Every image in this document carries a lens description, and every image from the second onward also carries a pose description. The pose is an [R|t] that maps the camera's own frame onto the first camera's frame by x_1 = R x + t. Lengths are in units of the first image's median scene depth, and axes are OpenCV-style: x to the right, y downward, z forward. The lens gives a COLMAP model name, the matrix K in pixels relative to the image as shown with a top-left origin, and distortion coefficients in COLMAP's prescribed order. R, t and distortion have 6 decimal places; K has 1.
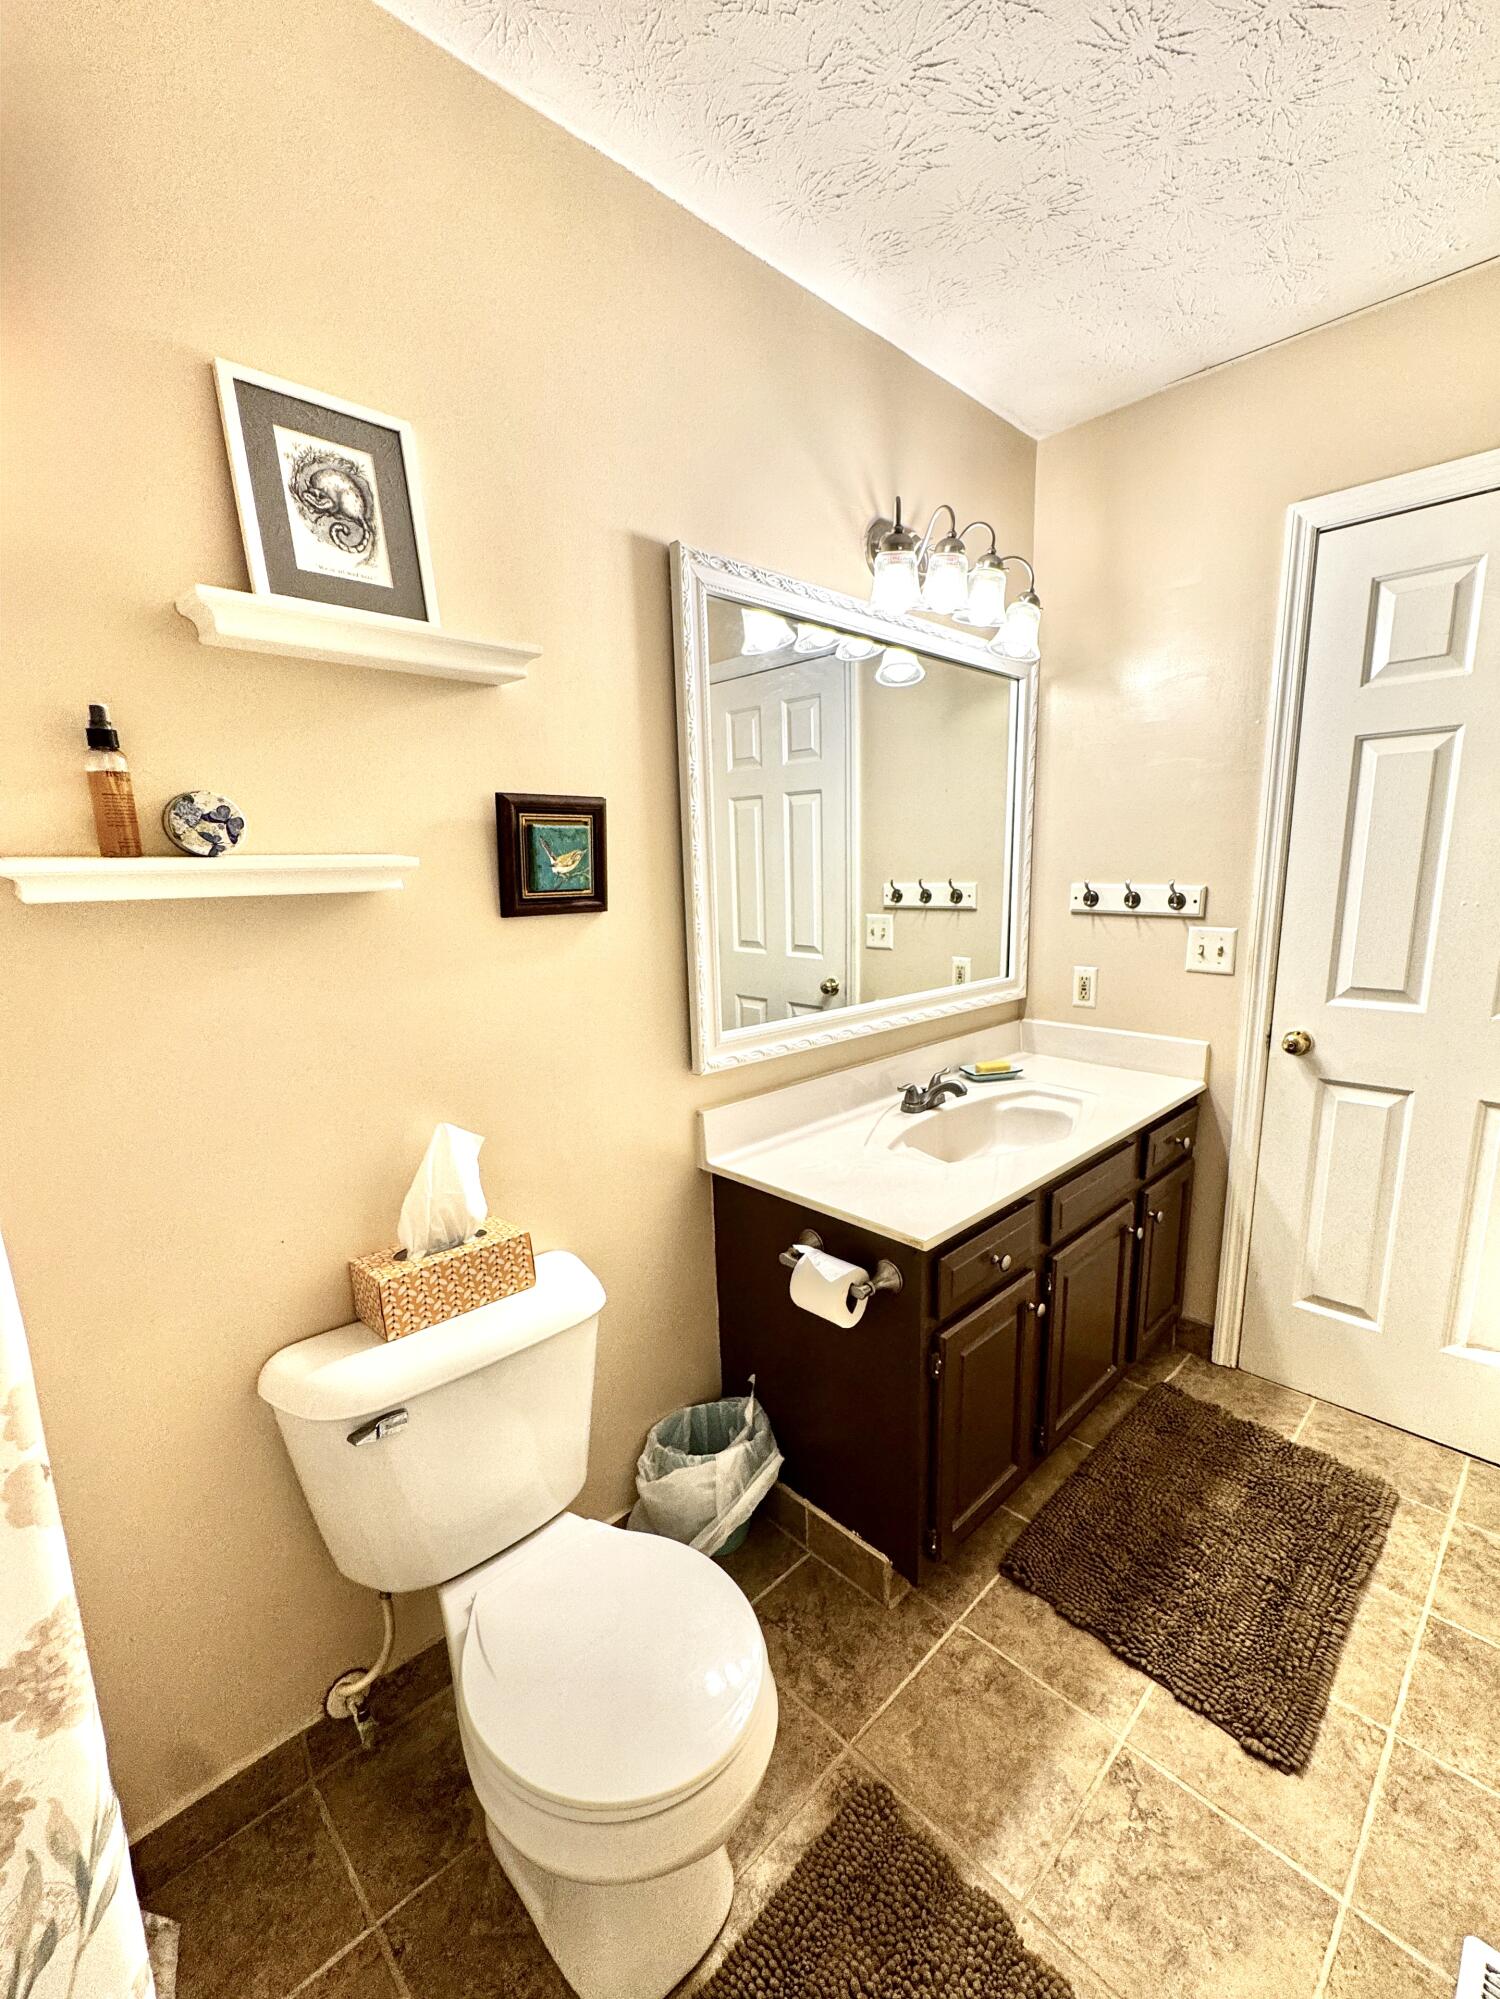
lens RADIAL K [[878.2, 0, 759.9], [0, 878.2, 1056.8], [0, 0, 1]] dist [-0.000322, 0.000213]
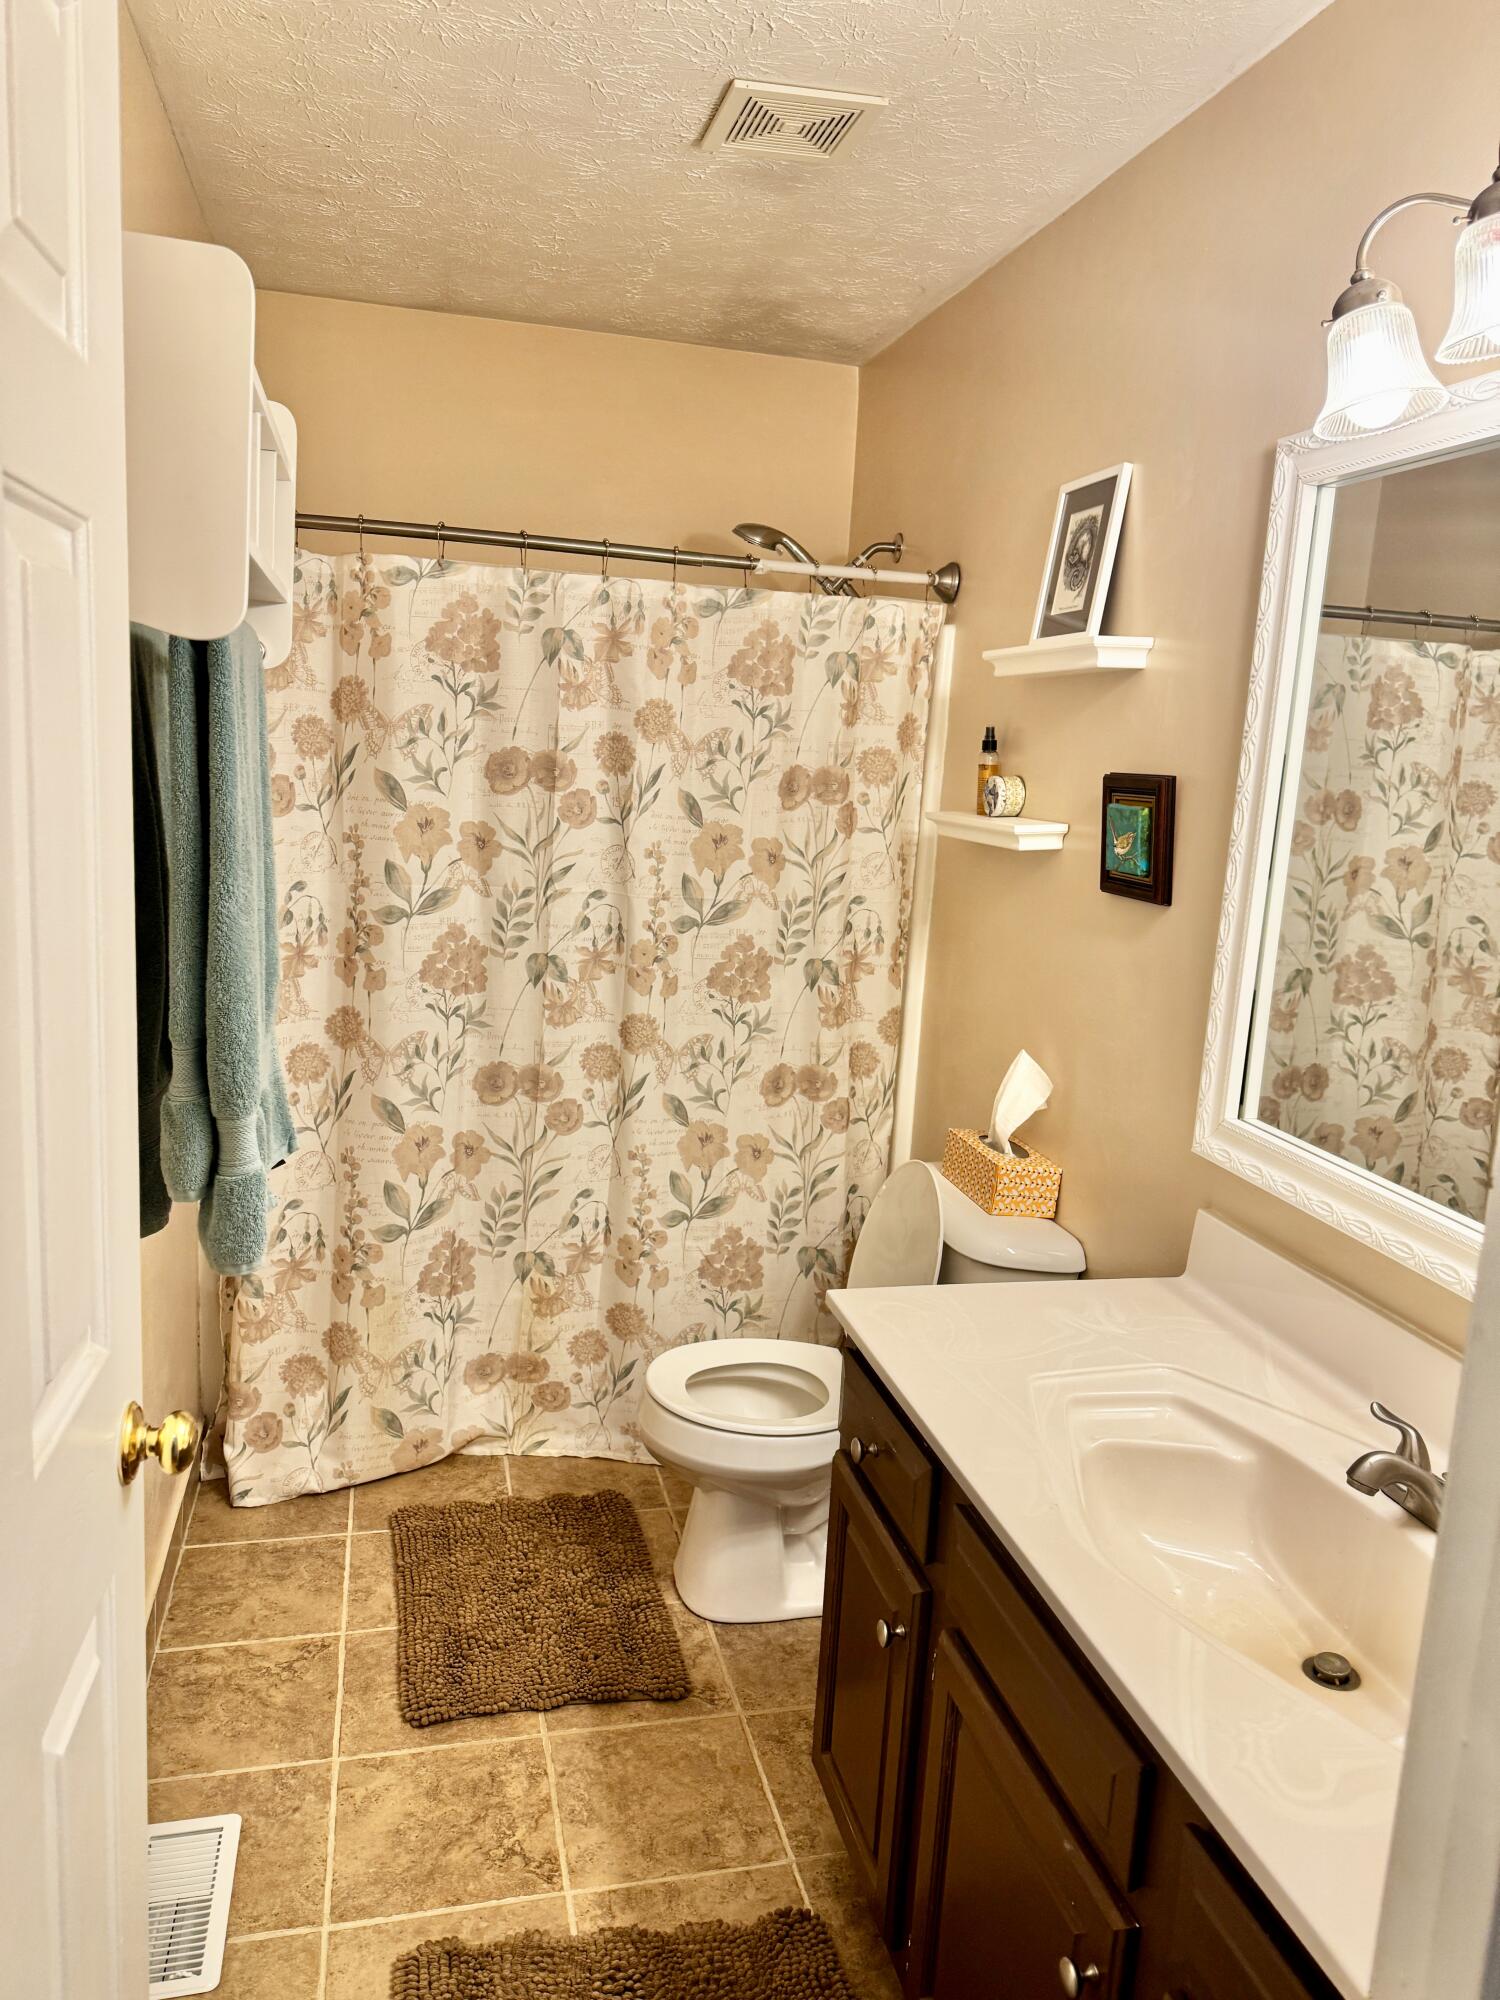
lens RADIAL K [[1423.8, 0, 750.0], [0, 1423.8, 1000.0], [0, 0, 1]] dist [-0.003861, -0.005738]
pose [[-0.525897, 0.135386, -0.839704, 1.347035], [-0.224849, 0.929999, 0.290765, -0.435976], [0.820290, 0.341719, -0.458643, 1.484767]]
